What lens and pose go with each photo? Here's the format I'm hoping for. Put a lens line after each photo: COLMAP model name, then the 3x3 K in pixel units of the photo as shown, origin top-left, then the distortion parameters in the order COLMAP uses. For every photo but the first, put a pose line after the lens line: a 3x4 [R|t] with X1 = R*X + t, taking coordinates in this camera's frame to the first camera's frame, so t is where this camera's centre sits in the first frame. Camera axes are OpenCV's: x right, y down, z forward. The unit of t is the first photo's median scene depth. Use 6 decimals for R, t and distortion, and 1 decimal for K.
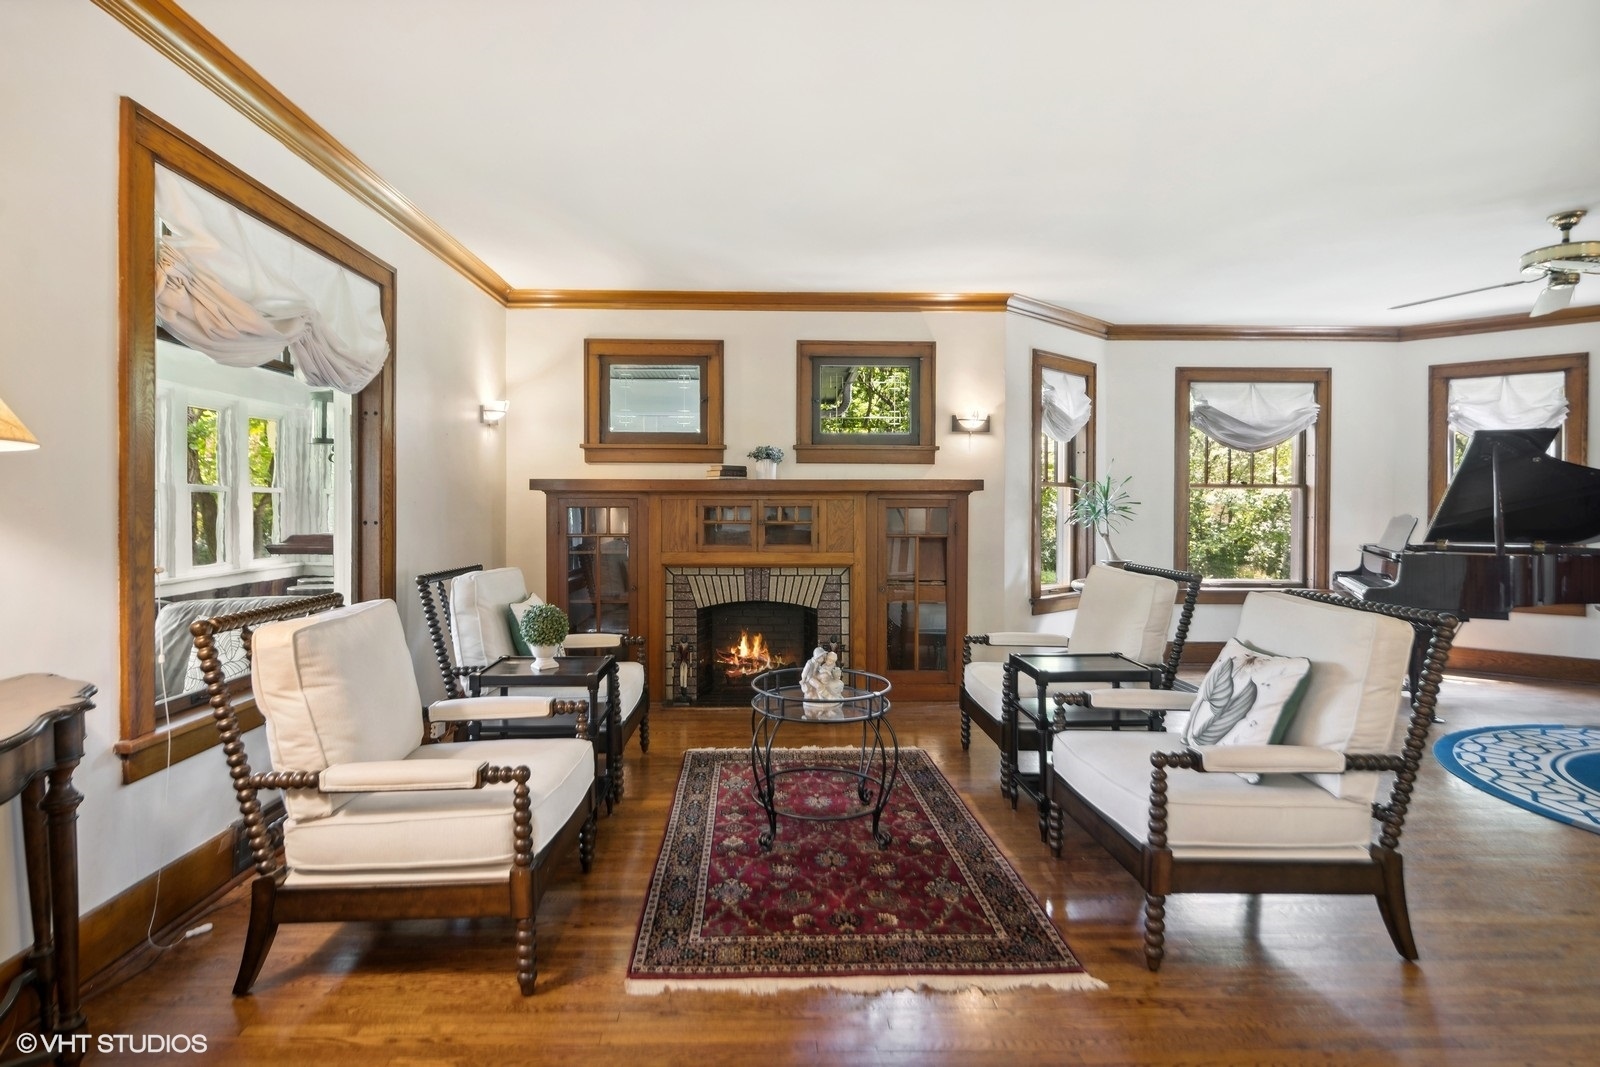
lens RADIAL K [[785.2, 0, 770.8], [0, 785.2, 514.3], [0, 0, 1]] dist [0.002298, -0.002320]
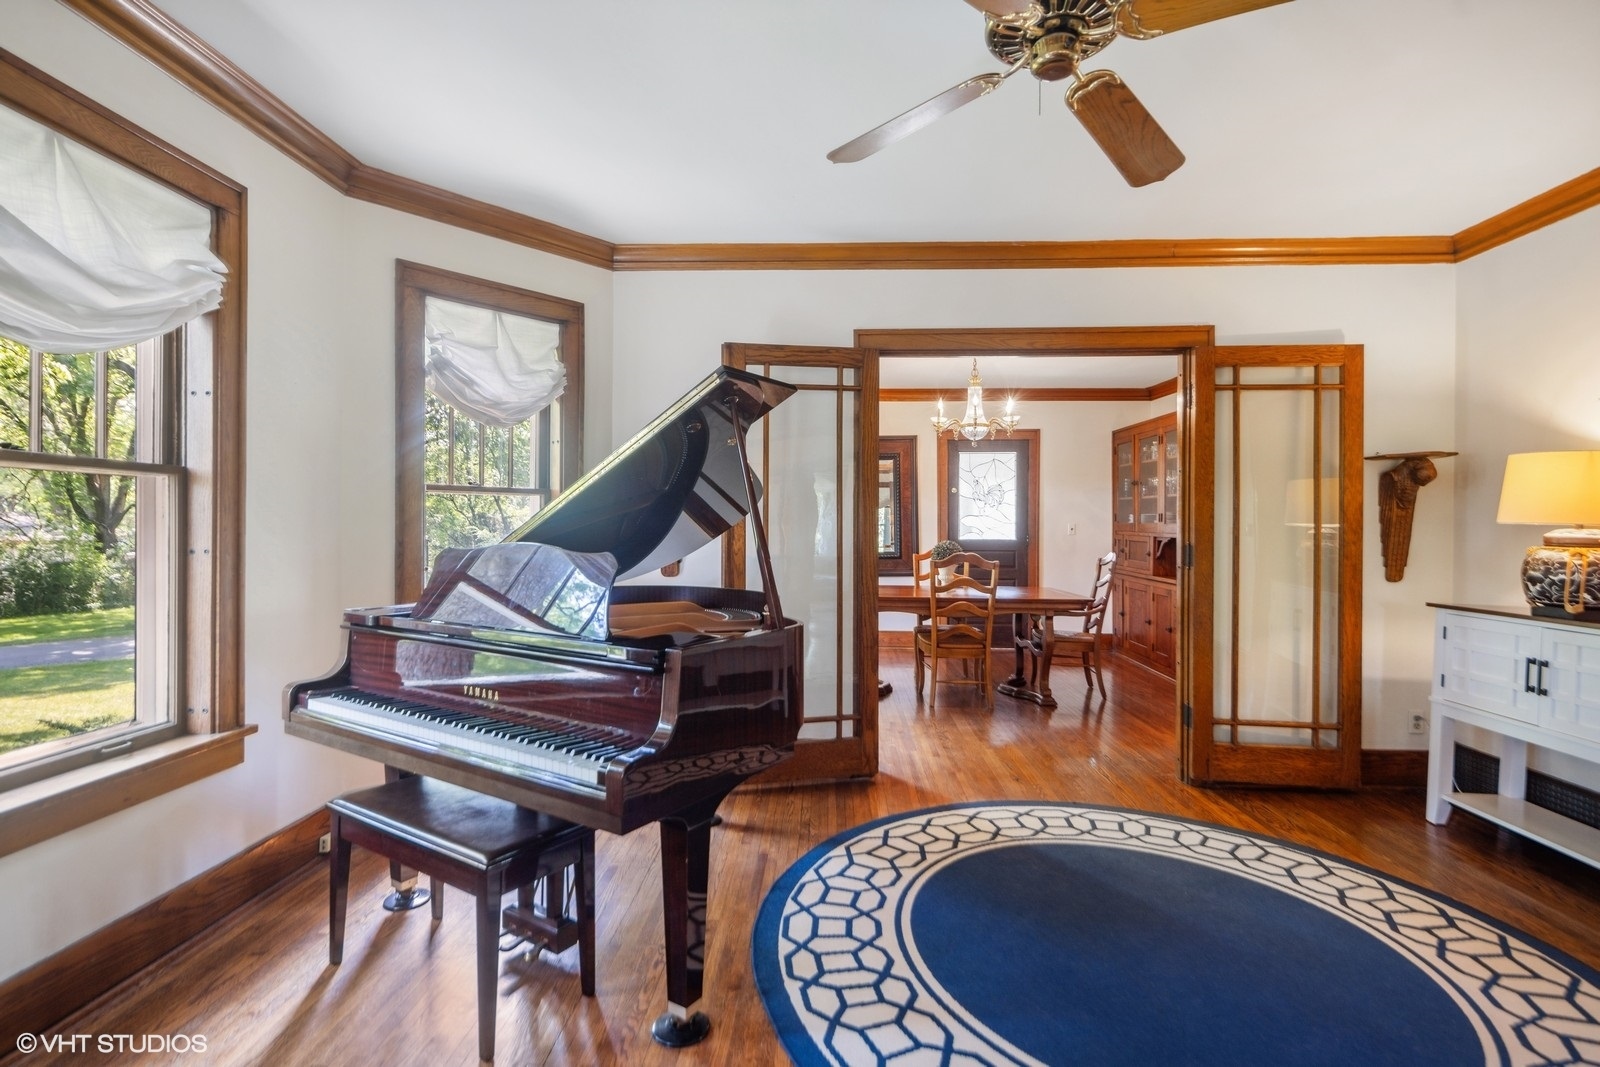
lens RADIAL K [[785.2, 0, 796.7], [0, 785.2, 526.9], [0, 0, 1]] dist [0.002298, -0.002320]
pose [[0.061218, -0.003366, 0.998119, 0.326657], [0.004934, 0.999983, 0.003070, -0.008319], [-0.998112, 0.004736, 0.061233, 0.703939]]
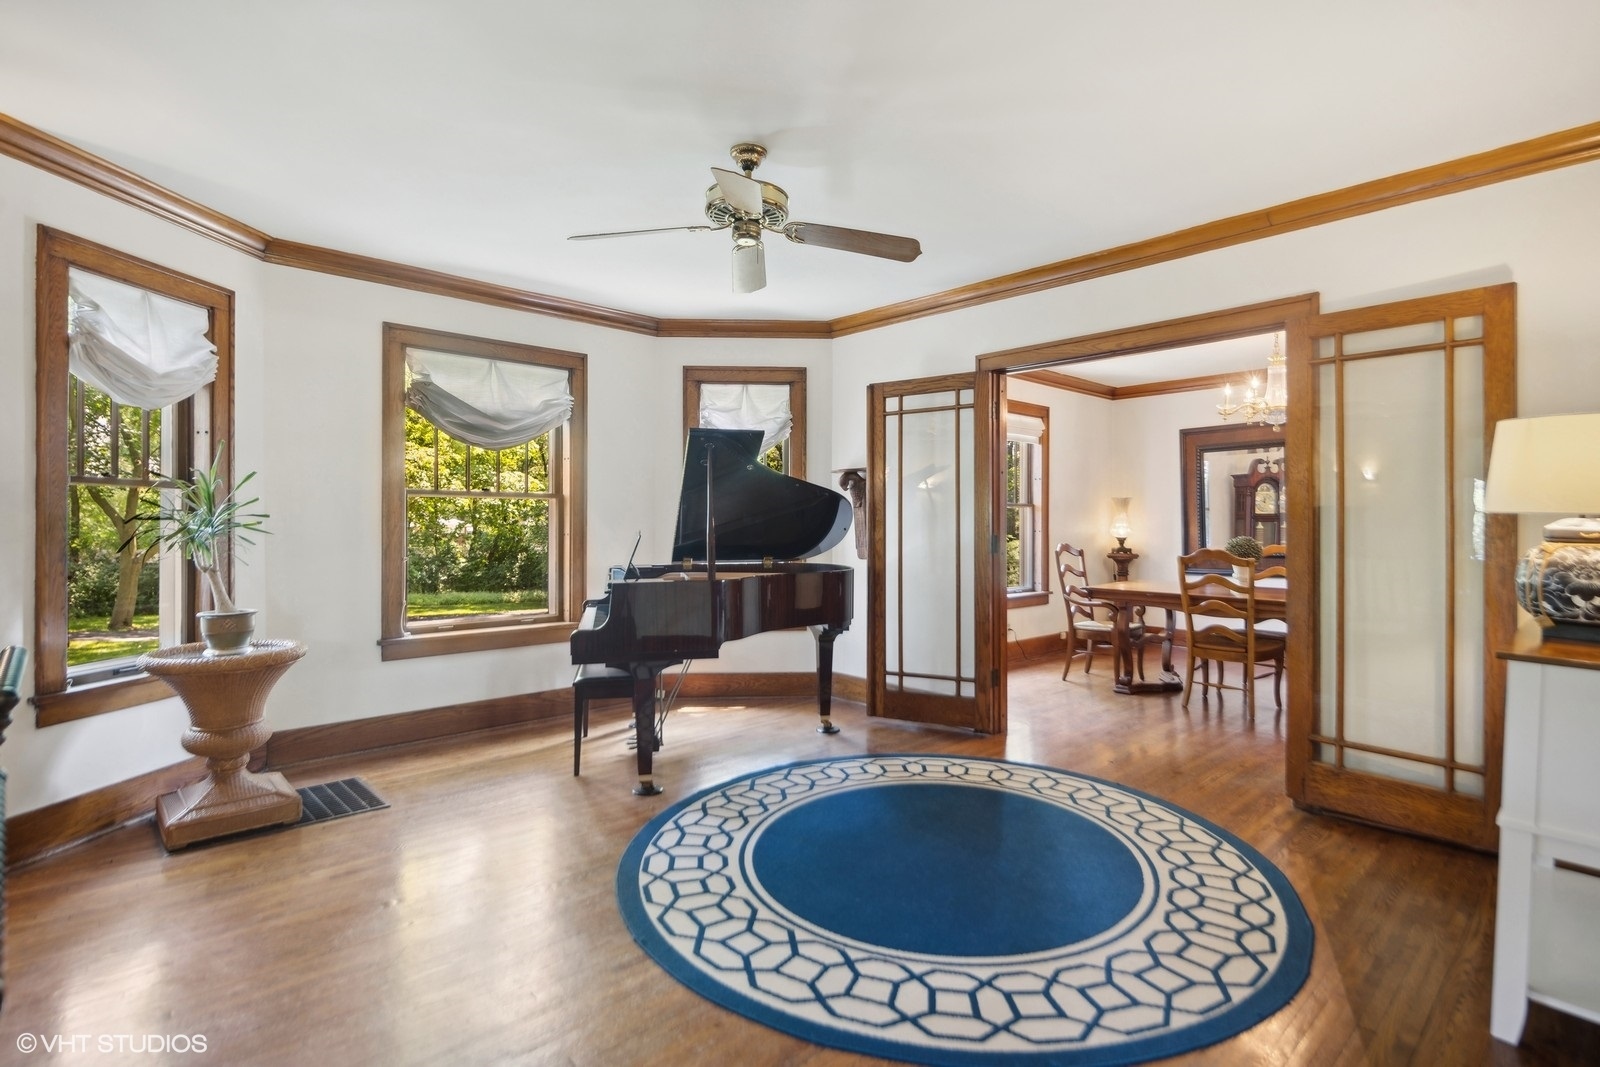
lens RADIAL K [[785.2, 0, 796.5], [0, 785.2, 523.5], [0, 0, 1]] dist [0.002298, -0.002320]
pose [[0.739673, -0.002904, 0.672960, 0.326015], [0.007869, 0.999960, -0.004334, -0.002131], [-0.672921, 0.008501, 0.739666, 0.243989]]
